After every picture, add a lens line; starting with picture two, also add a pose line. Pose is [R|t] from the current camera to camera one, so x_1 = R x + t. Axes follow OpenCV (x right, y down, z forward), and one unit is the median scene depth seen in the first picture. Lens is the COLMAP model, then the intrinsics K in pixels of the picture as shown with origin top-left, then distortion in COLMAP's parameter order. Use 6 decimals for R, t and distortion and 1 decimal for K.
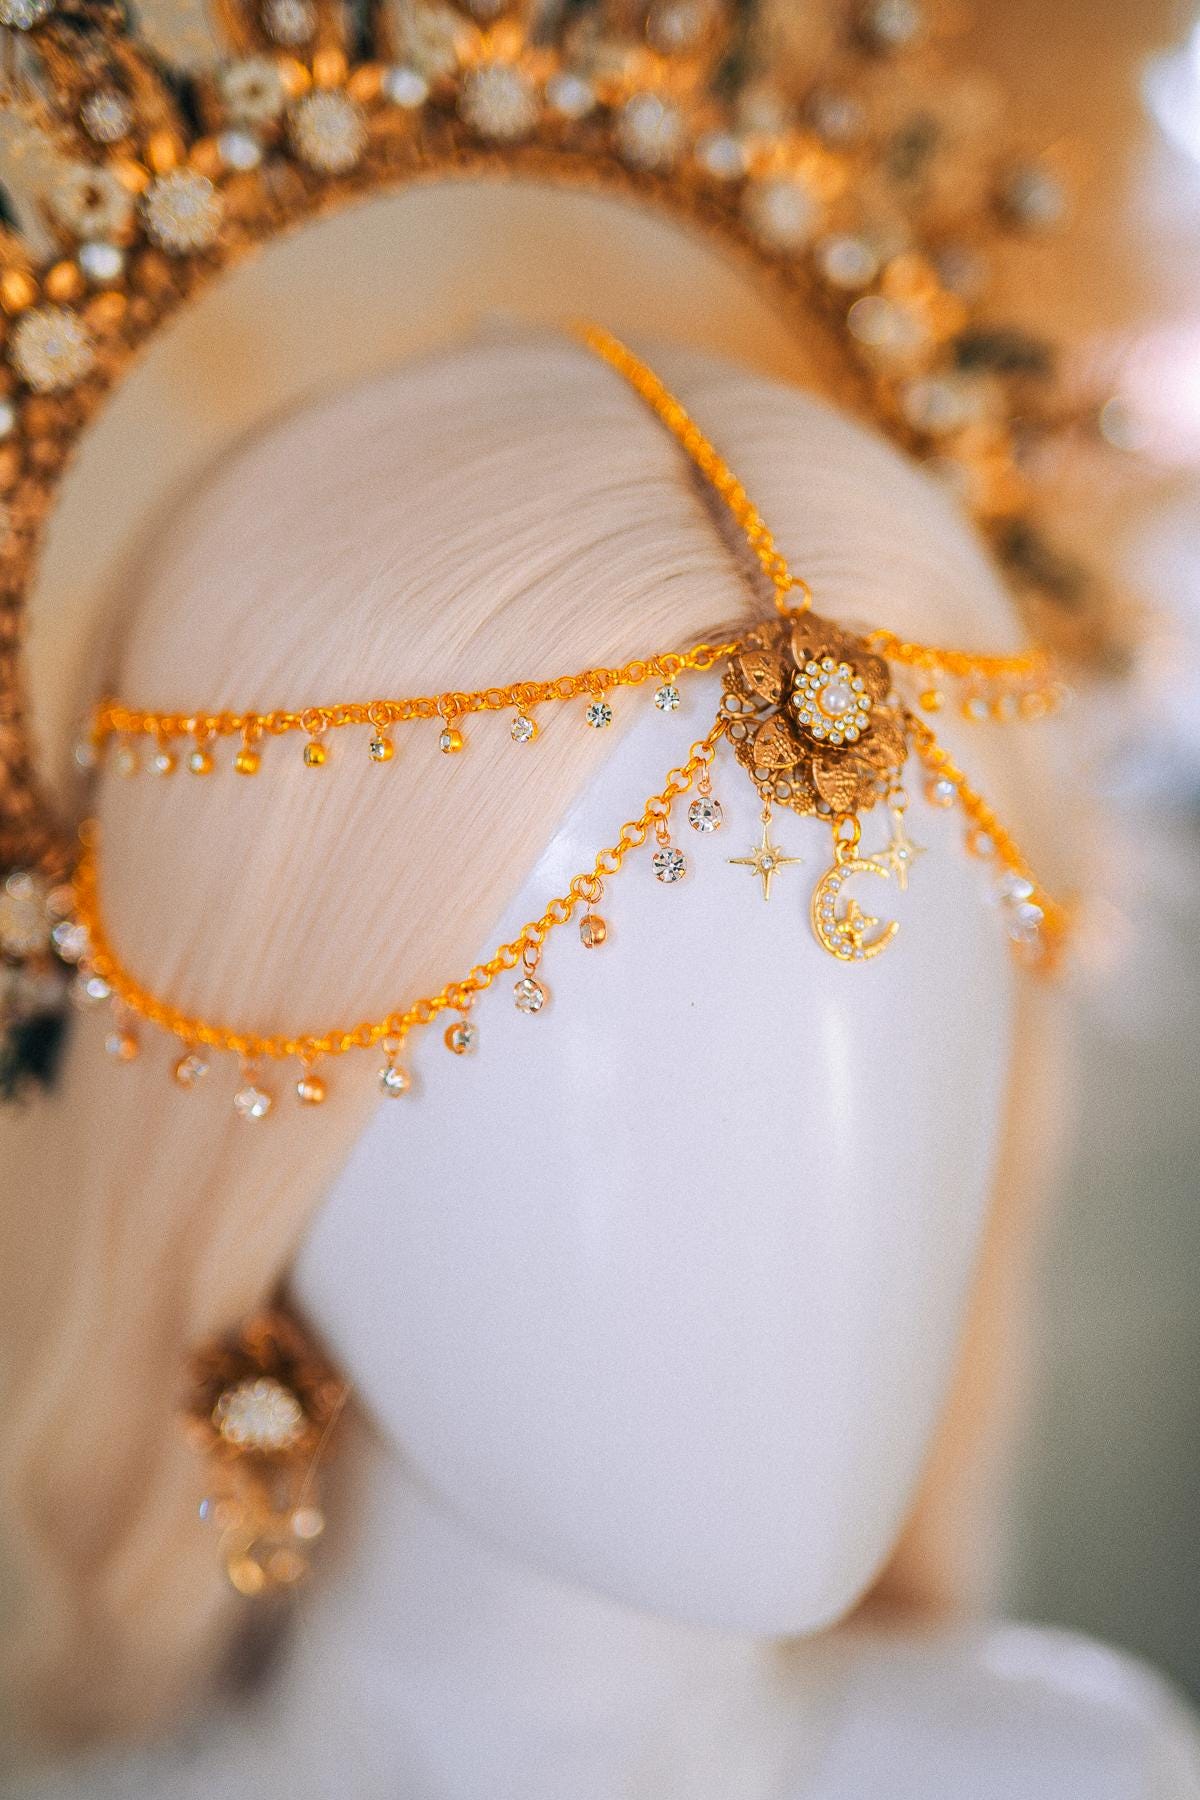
lens RADIAL K [[2761.3, 0, 587.2], [0, 2761.3, 884.2], [0, 0, 1]] dist [-0.025505, 0.000000]
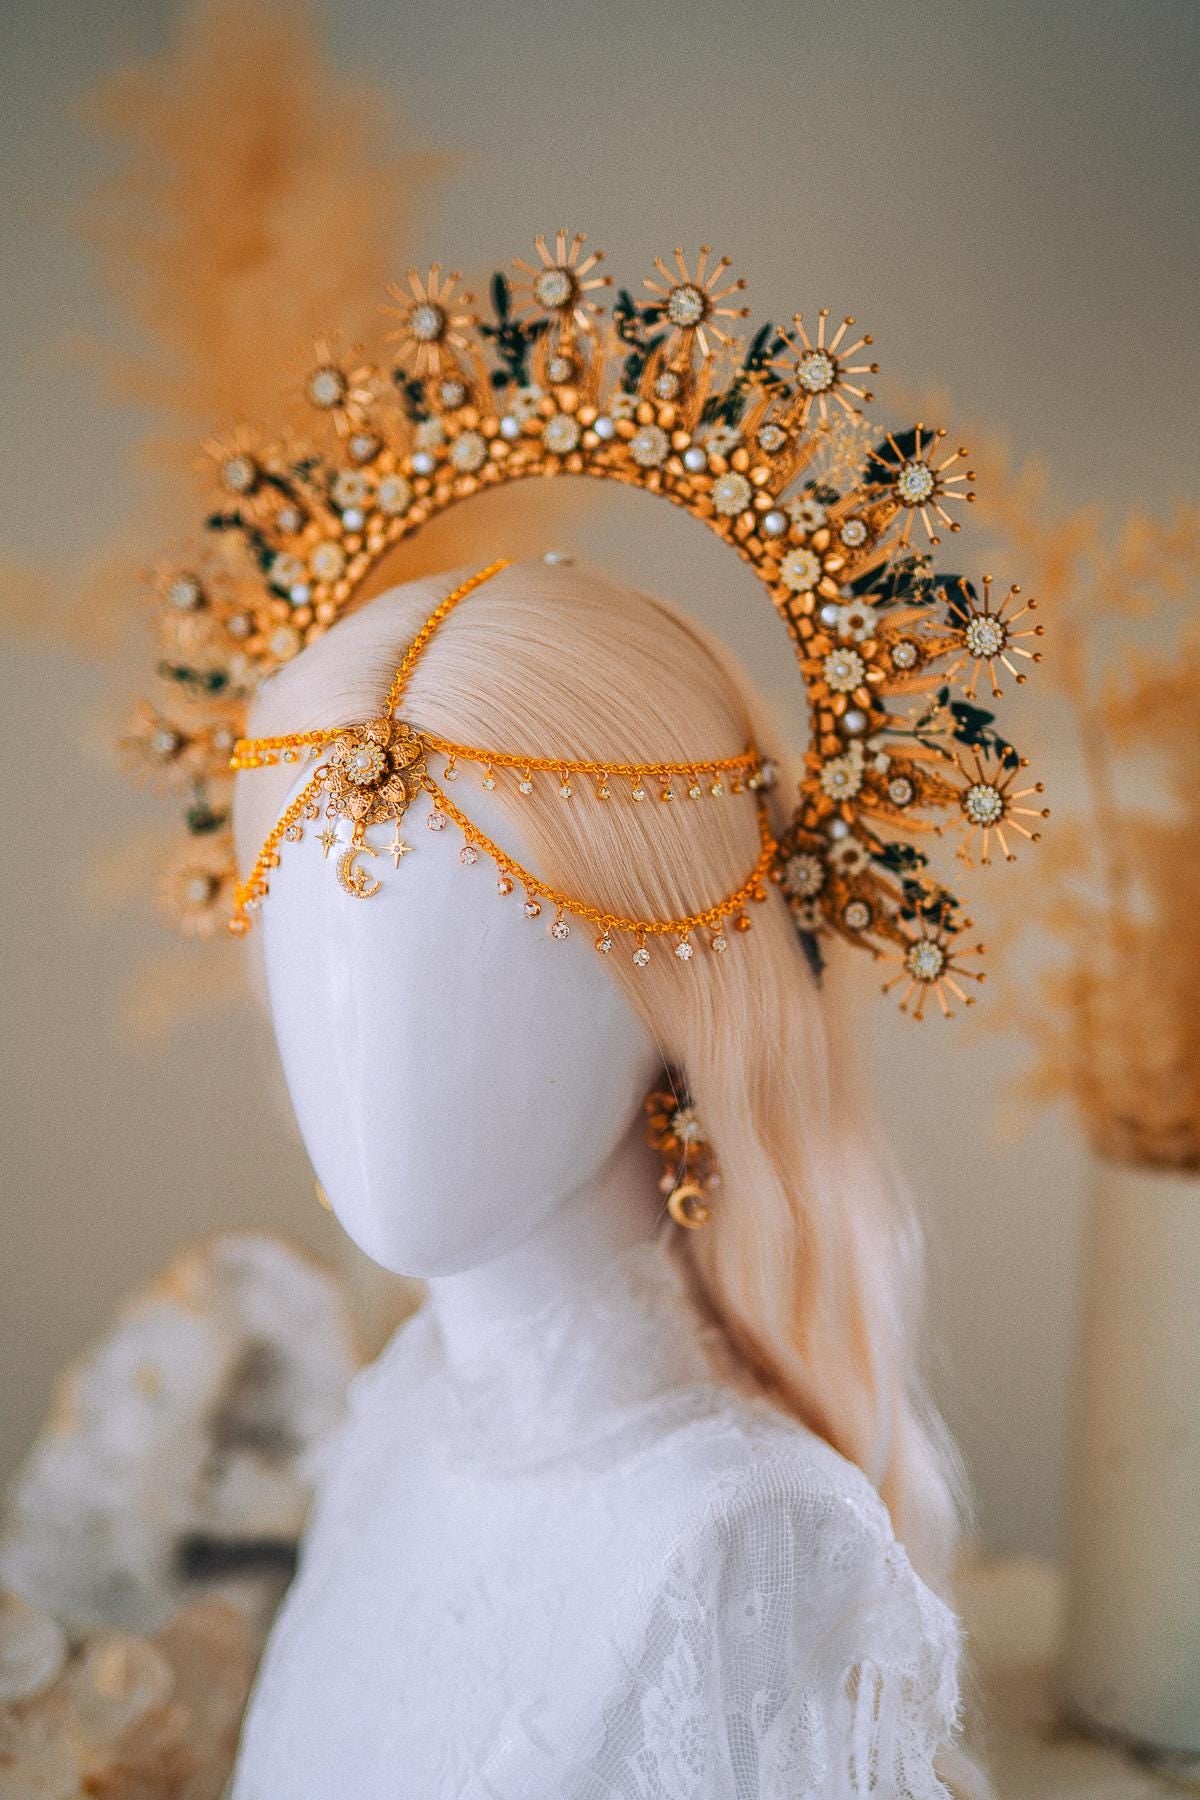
lens RADIAL K [[2680.3, 0, 570.4], [0, 2680.3, 890.7], [0, 0, 1]] dist [-0.027252, 0.000000]
pose [[0.582686, 0.145234, -0.799615, 1.599493], [-0.172658, 0.983564, 0.052827, -0.096778], [0.794145, 0.107278, 0.598184, -0.006550]]
